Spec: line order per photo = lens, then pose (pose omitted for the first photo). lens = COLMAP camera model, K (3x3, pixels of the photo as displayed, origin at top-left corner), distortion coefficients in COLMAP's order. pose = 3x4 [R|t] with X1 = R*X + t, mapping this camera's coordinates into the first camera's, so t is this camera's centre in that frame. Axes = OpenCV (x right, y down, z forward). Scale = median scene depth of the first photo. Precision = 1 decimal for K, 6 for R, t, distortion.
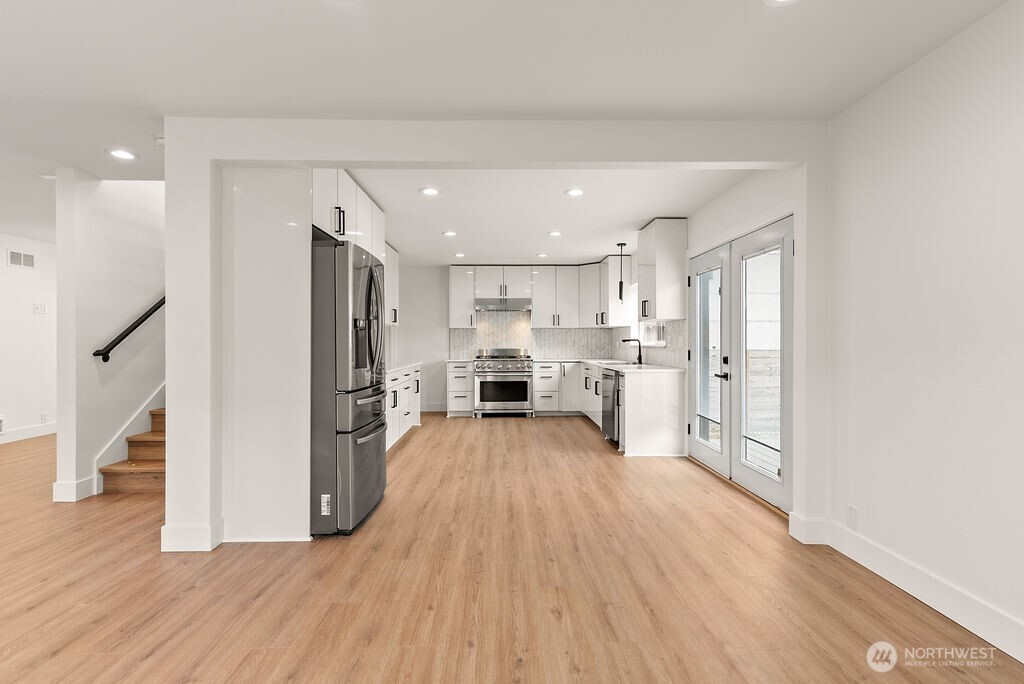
lens RADIAL K [[489.6, 0, 512.0], [0, 489.6, 342.0], [0, 0, 1]] dist [0.001012, 0.000174]
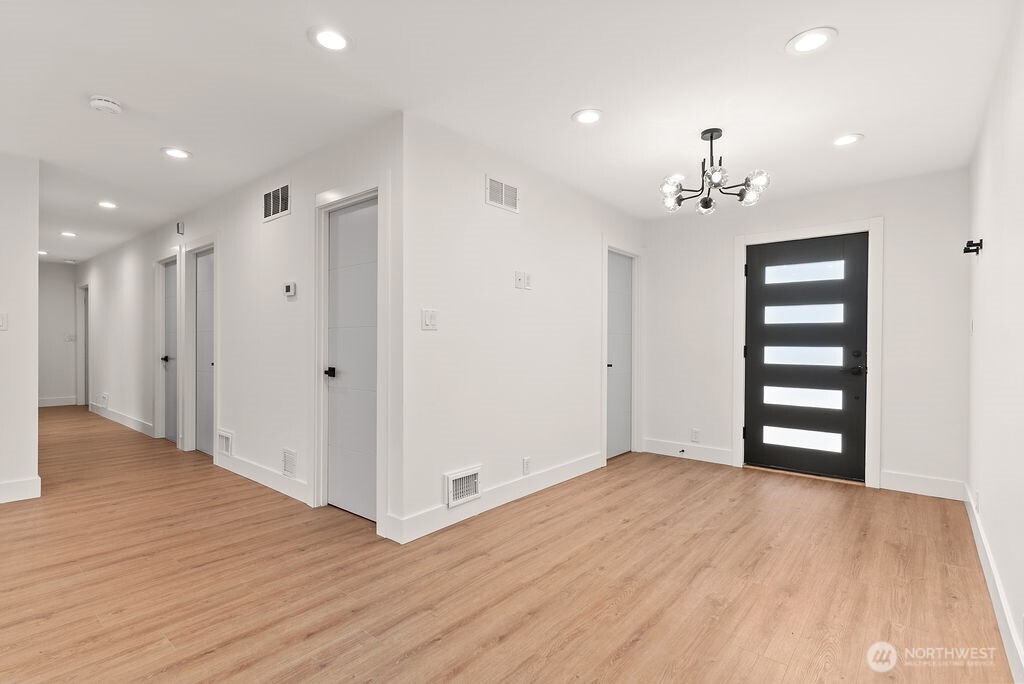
lens RADIAL K [[494.7, 0, 509.7], [0, 494.7, 345.4], [0, 0, 1]] dist [0.003453, 0.000592]
pose [[0.753735, 0.006924, -0.657142, -0.479467], [-0.004780, 0.999976, 0.005053, 0.005825], [0.657161, -0.000667, 0.753750, 0.444692]]
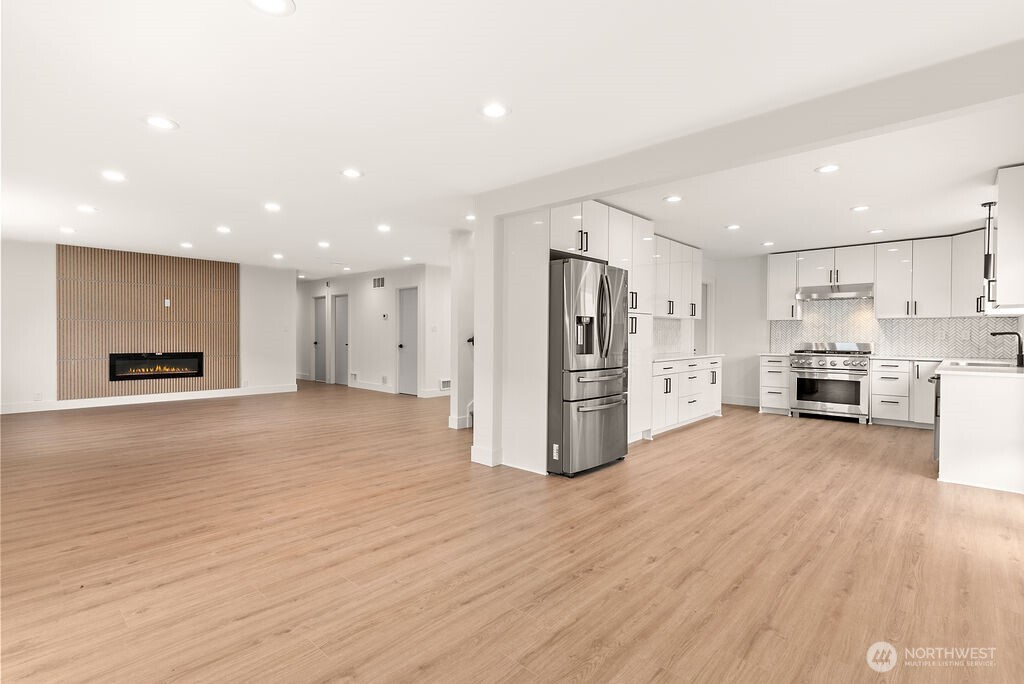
lens RADIAL K [[485.3, 0, 512.0], [0, 485.3, 342.0], [0, 0, 1]] dist [-0.000260, 0.000156]
pose [[0.717569, 0.014898, -0.696328, 0.186006], [-0.004137, 0.999845, 0.017128, -0.000186], [0.696475, -0.009410, 0.717519, -0.025324]]
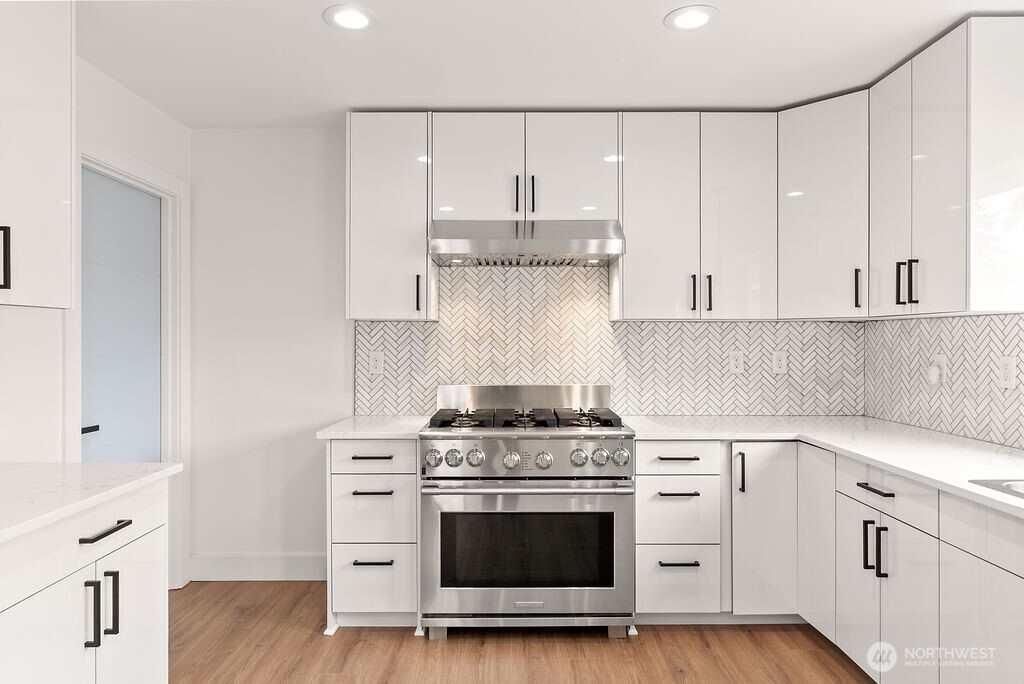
lens RADIAL K [[637.6, 0, 512.0], [0, 637.6, 342.0], [0, 0, 1]] dist [-0.004617, 0.000357]
pose [[0.999783, 0.002034, -0.020731, -0.018423], [-0.001920, 0.999983, 0.005507, -0.017788], [0.020742, -0.005466, 0.999770, 0.650165]]
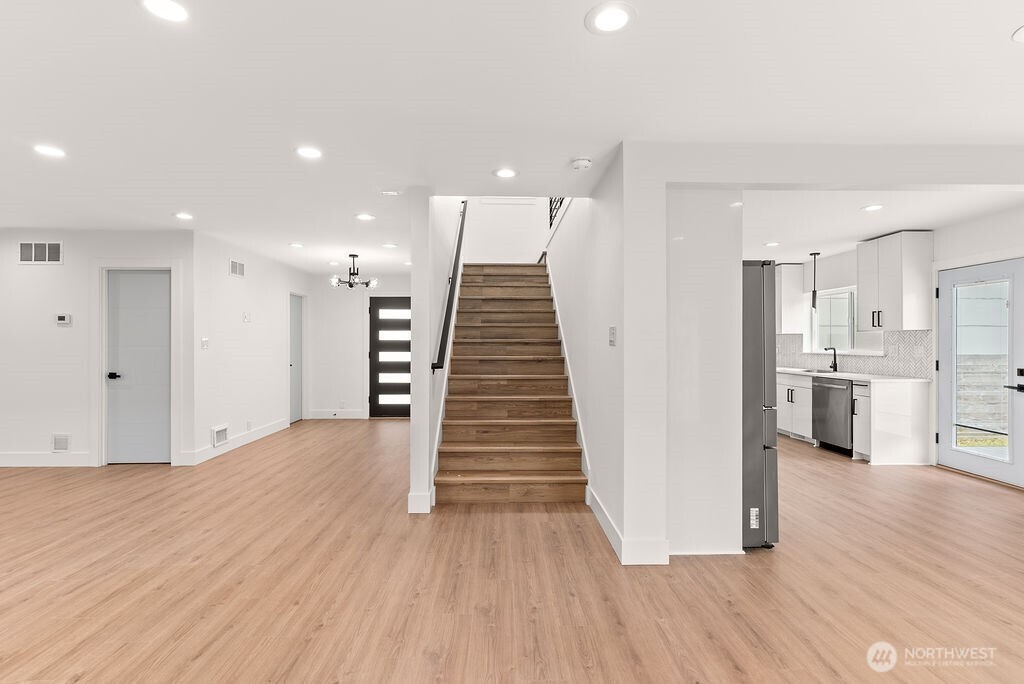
lens RADIAL K [[489.6, 0, 512.0], [0, 489.6, 342.0], [0, 0, 1]] dist [0.001012, 0.000174]
pose [[0.999987, 0.000503, 0.005081, -0.346830], [-0.000502, 1.000000, -0.000196, -0.013841], [-0.005081, 0.000194, 0.999987, -0.008350]]
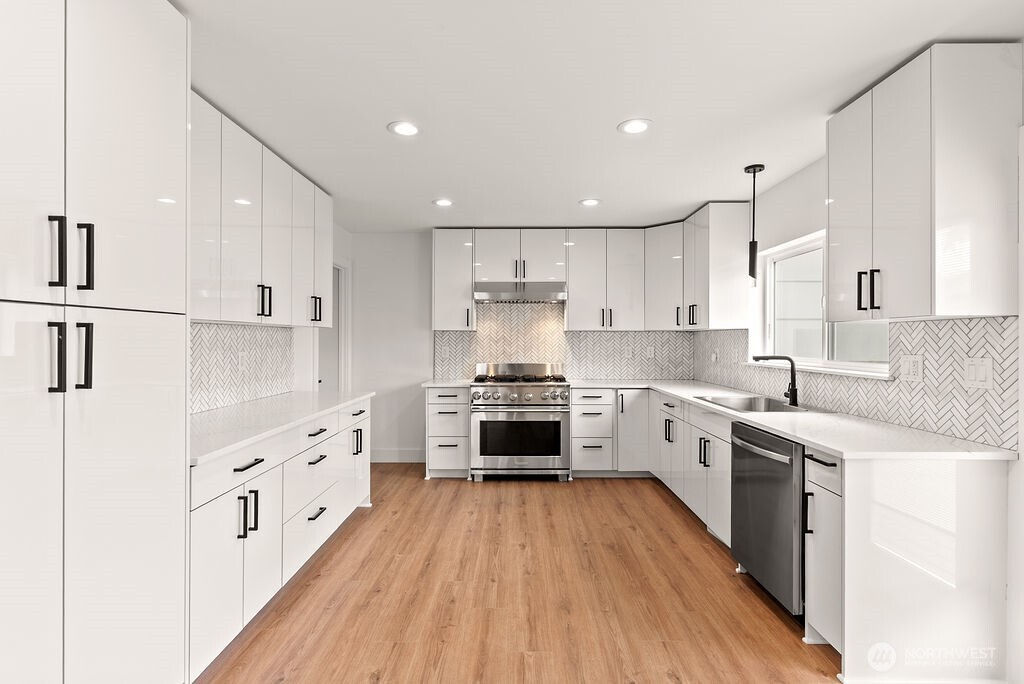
lens RADIAL K [[491.5, 0, 512.3], [0, 491.5, 339.8], [0, 0, 1]] dist [-0.000413, -0.000126]
pose [[0.999454, 0.003267, -0.032881, -0.007464], [-0.003249, 0.999995, 0.000598, -0.018449], [0.032883, -0.000491, 0.999459, 0.411983]]
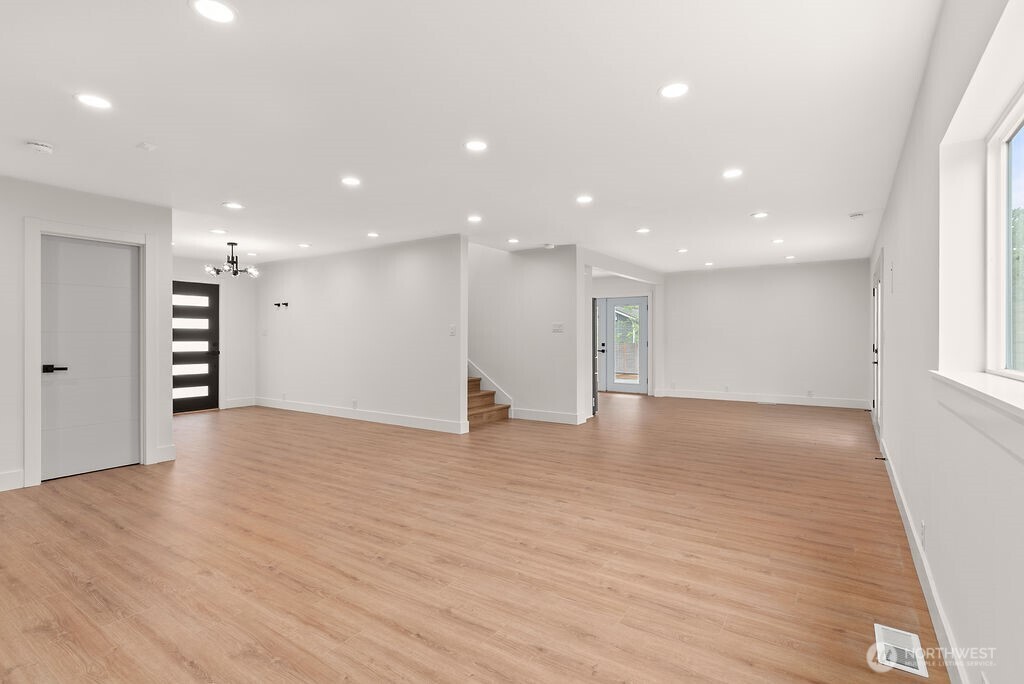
lens RADIAL K [[494.7, 0, 509.7], [0, 494.7, 345.4], [0, 0, 1]] dist [0.003453, 0.000592]
pose [[0.586891, -0.014578, 0.809535, -1.045797], [-0.001640, 0.999814, 0.019194, -0.004193], [-0.809664, -0.012592, 0.586758, -0.056705]]
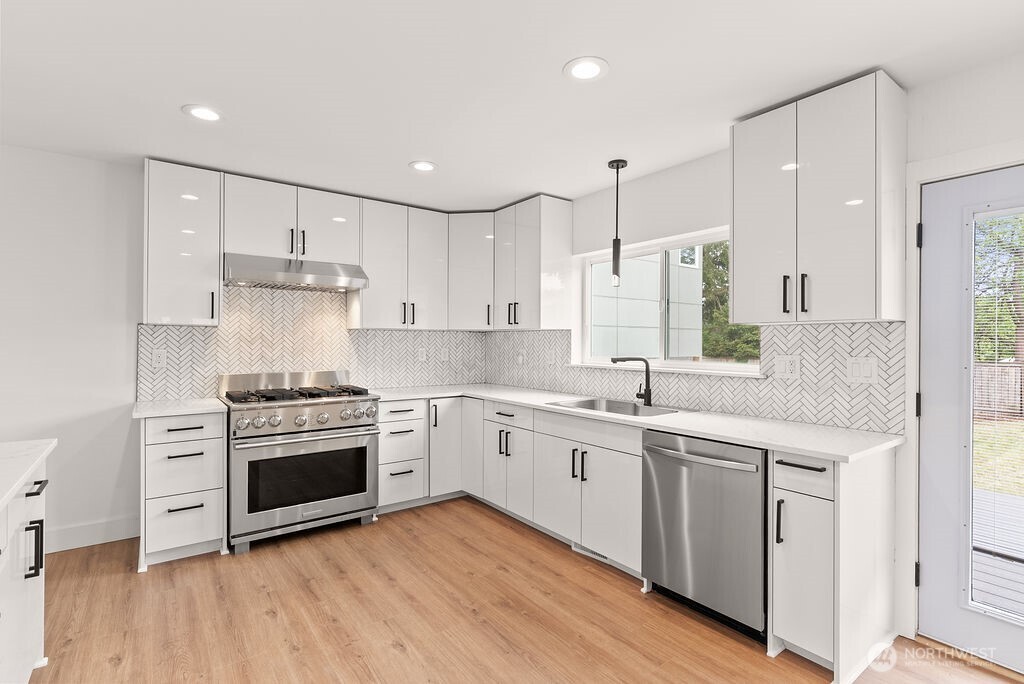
lens RADIAL K [[487.4, 0, 512.9], [0, 487.4, 340.5], [0, 0, 1]] dist [0.000105, -0.000080]
pose [[0.814228, 0.007922, 0.580492, -0.121378], [-0.007271, 0.999968, -0.003448, -0.017119], [-0.580500, -0.001413, 0.814259, 0.564027]]
